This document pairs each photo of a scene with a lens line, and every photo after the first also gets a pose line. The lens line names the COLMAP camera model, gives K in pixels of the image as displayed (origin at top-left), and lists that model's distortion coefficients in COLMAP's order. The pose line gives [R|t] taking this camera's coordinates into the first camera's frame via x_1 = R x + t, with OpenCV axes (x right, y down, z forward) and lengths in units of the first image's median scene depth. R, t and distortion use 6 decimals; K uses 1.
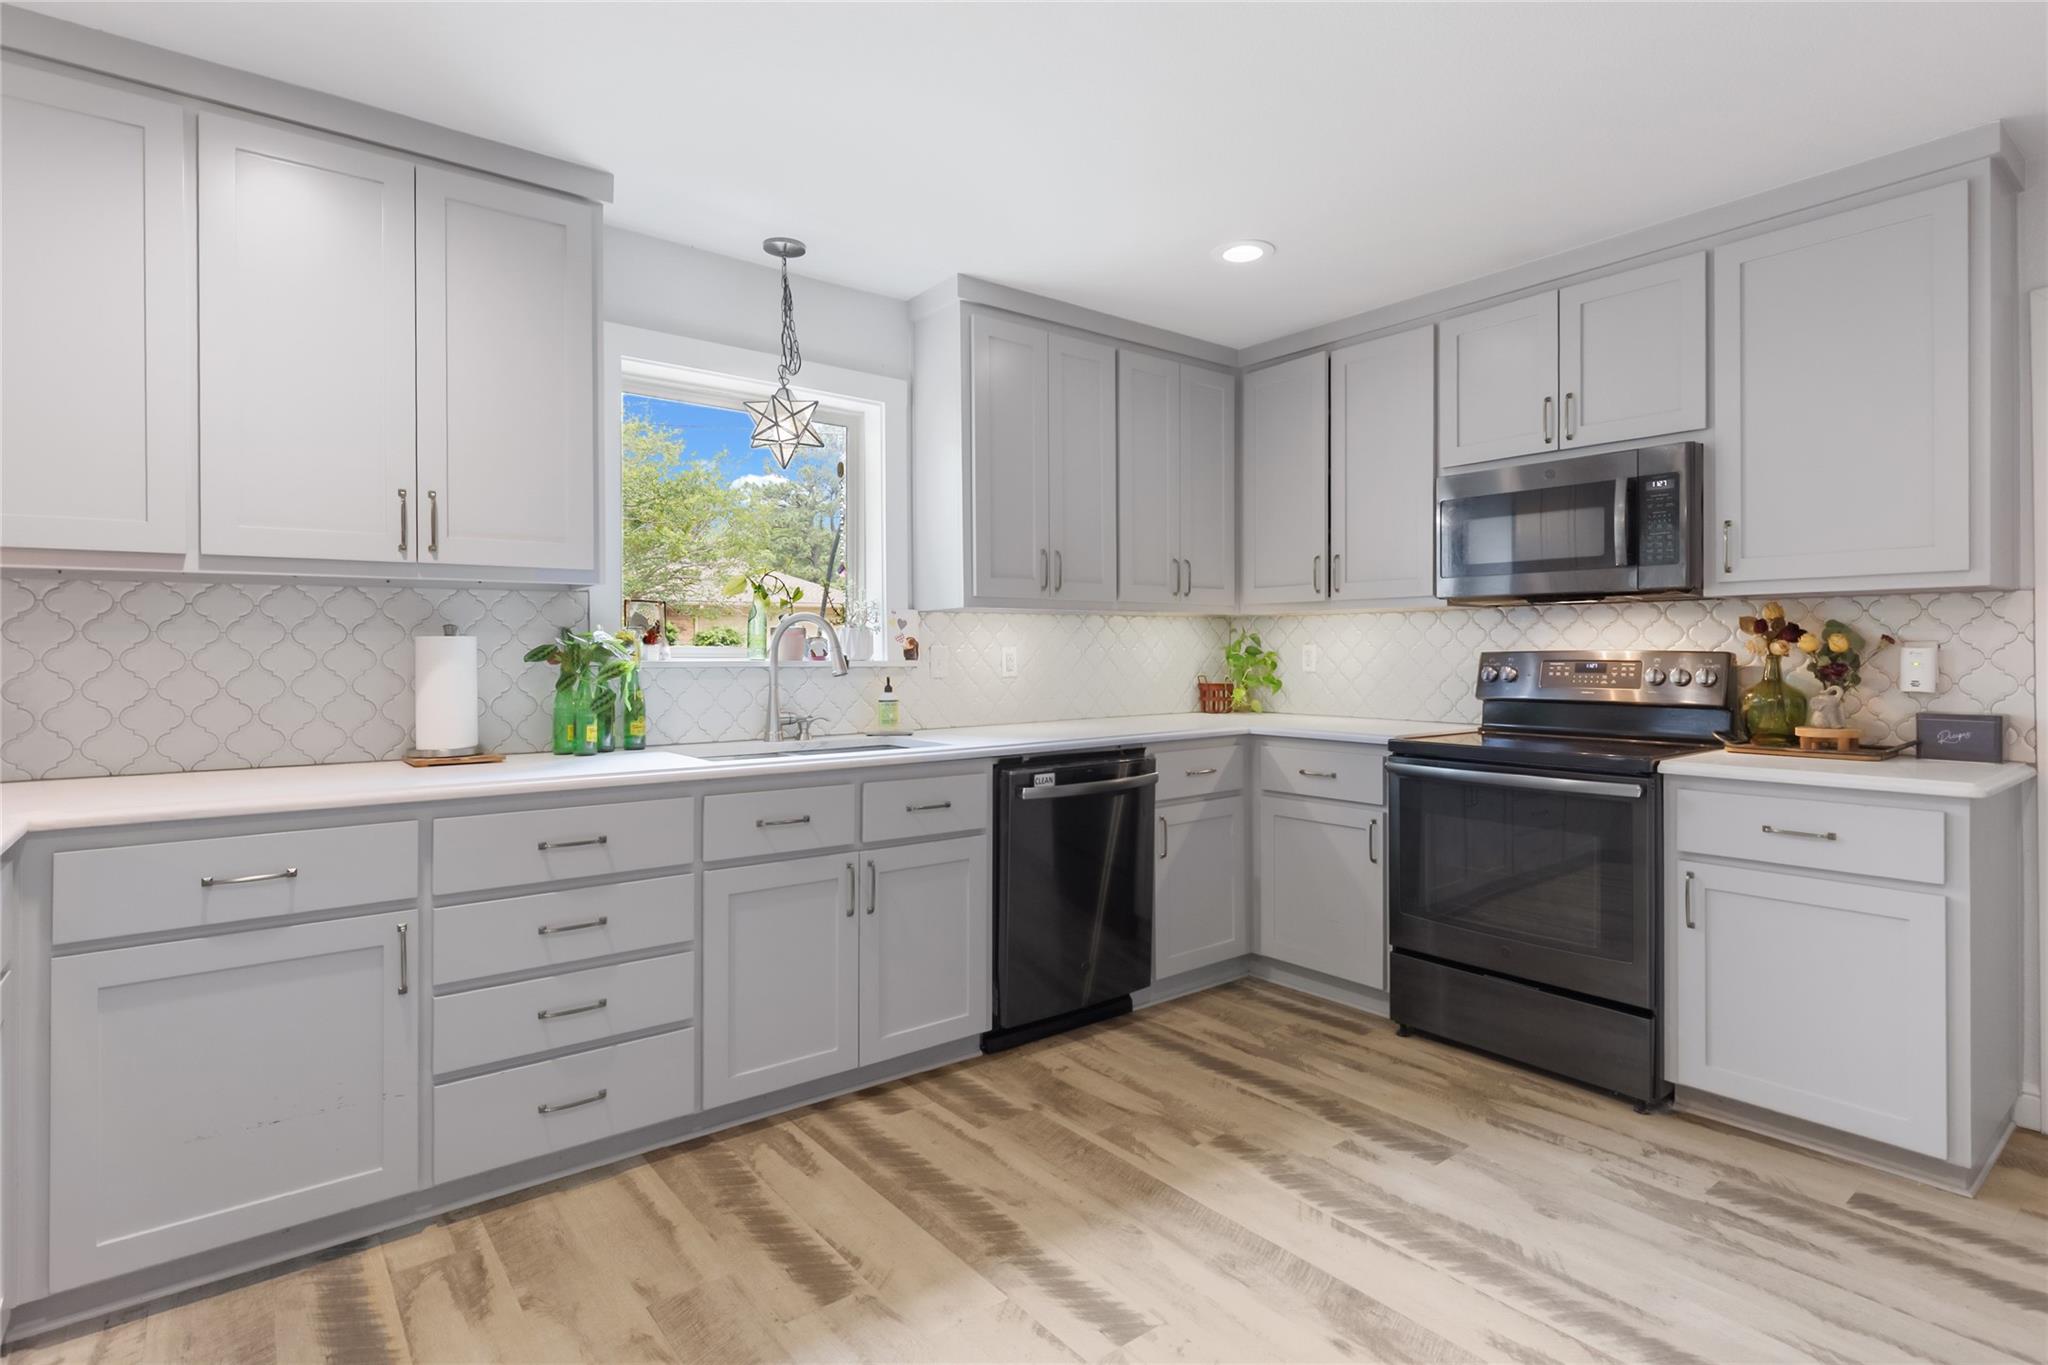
lens RADIAL K [[1028.8, 0, 1027.9], [0, 1028.8, 652.0], [0, 0, 1]] dist [0.001766, -0.000971]
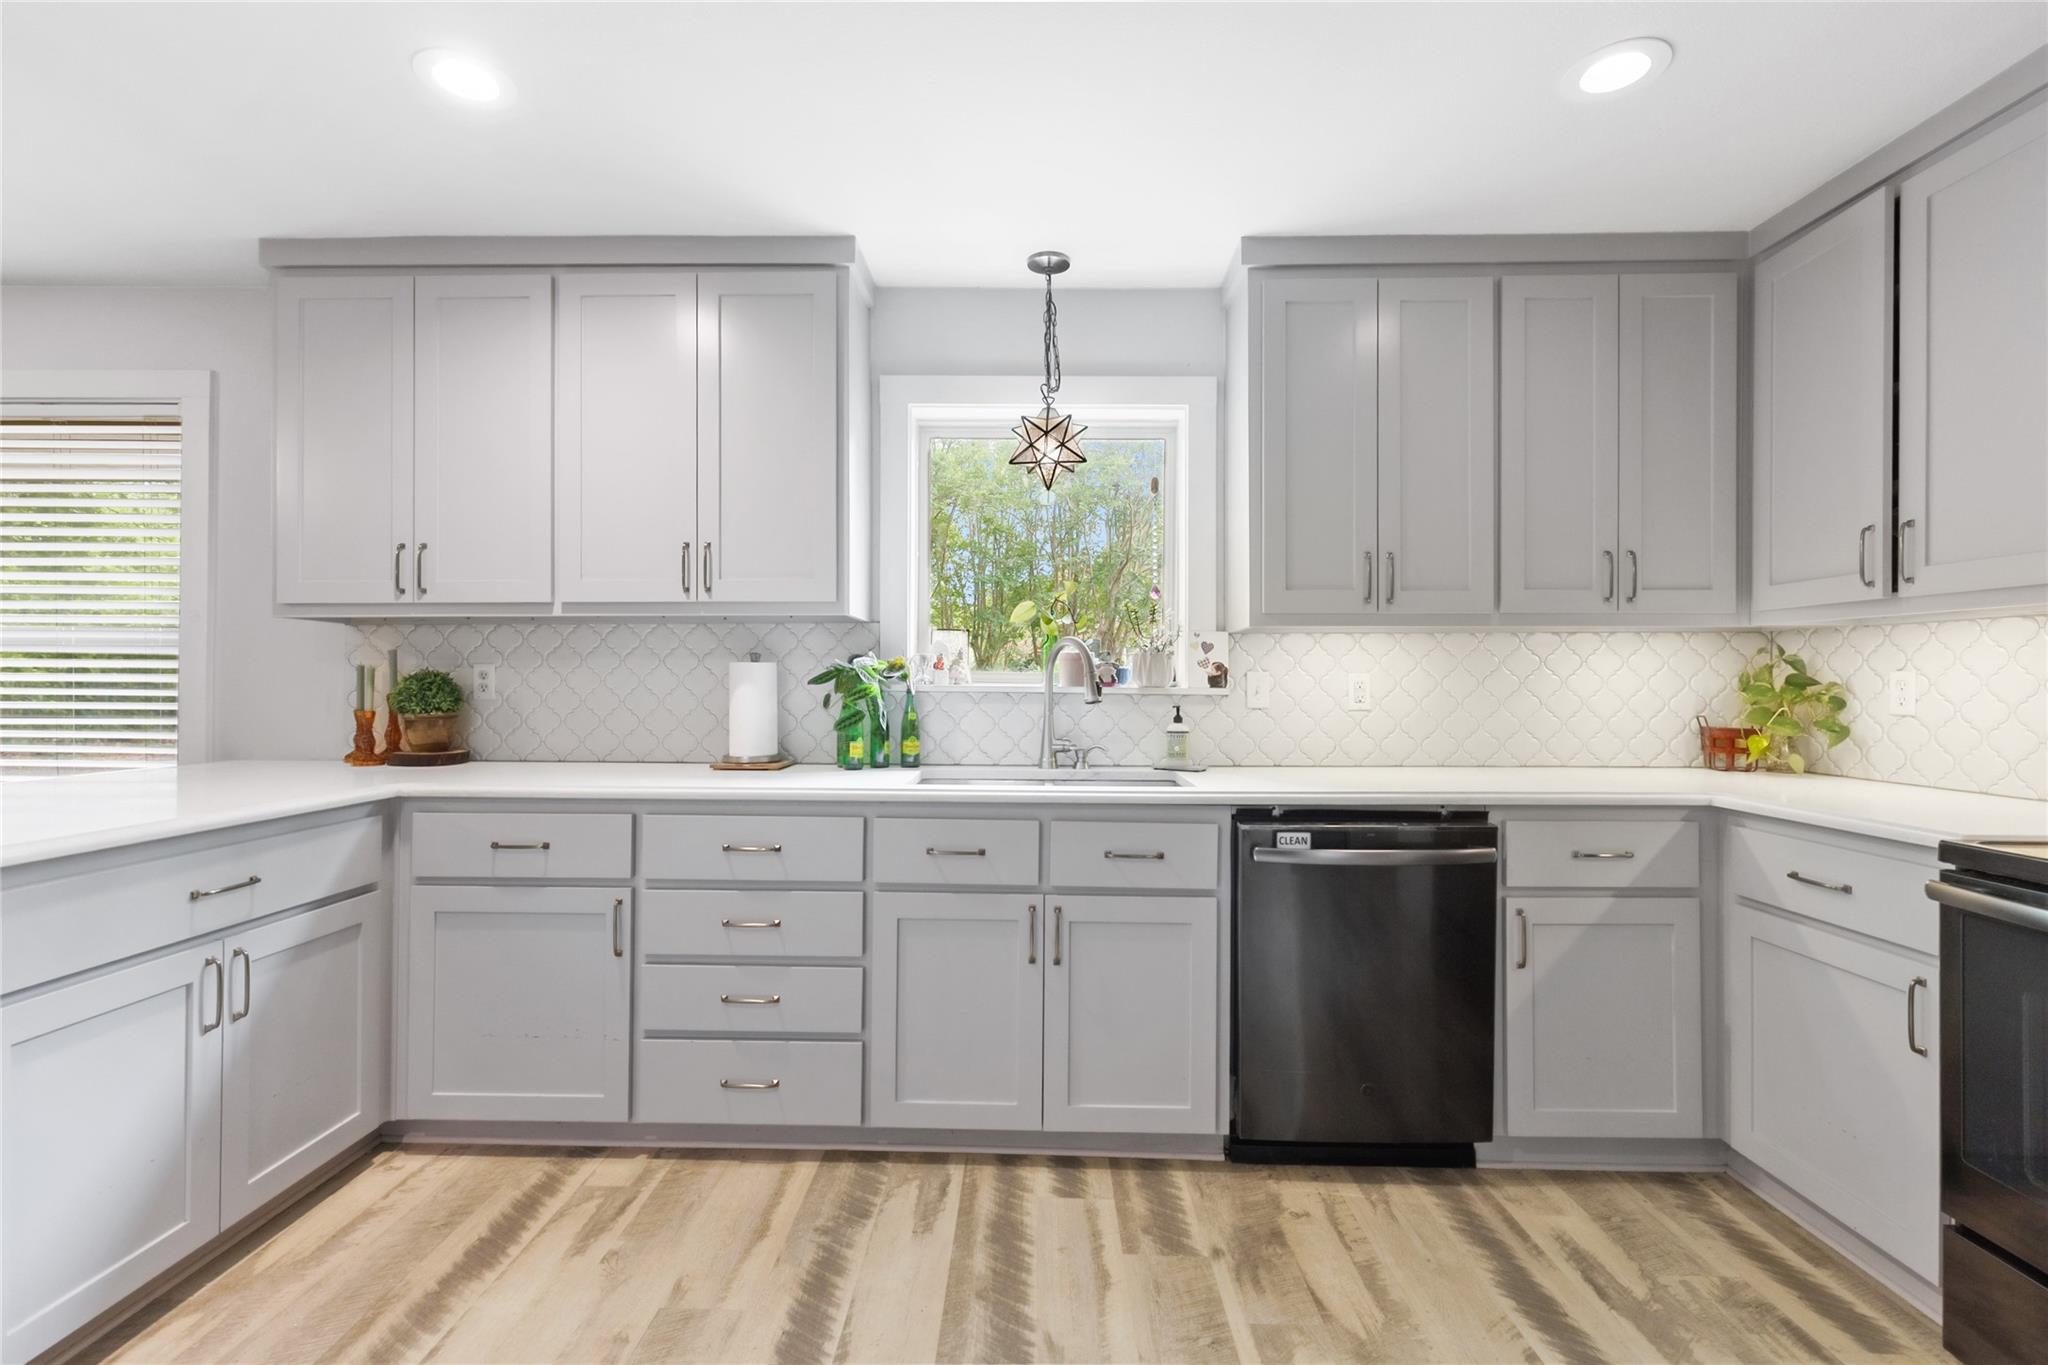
lens RADIAL K [[919.8, 0, 1016.4], [0, 919.8, 675.6], [0, 0, 1]] dist [0.009337, -0.002844]
pose [[0.769003, 0.004428, -0.639230, 0.308035], [-0.006907, 0.999975, -0.001383, -0.000446], [0.639208, 0.005479, 0.769015, 0.318047]]
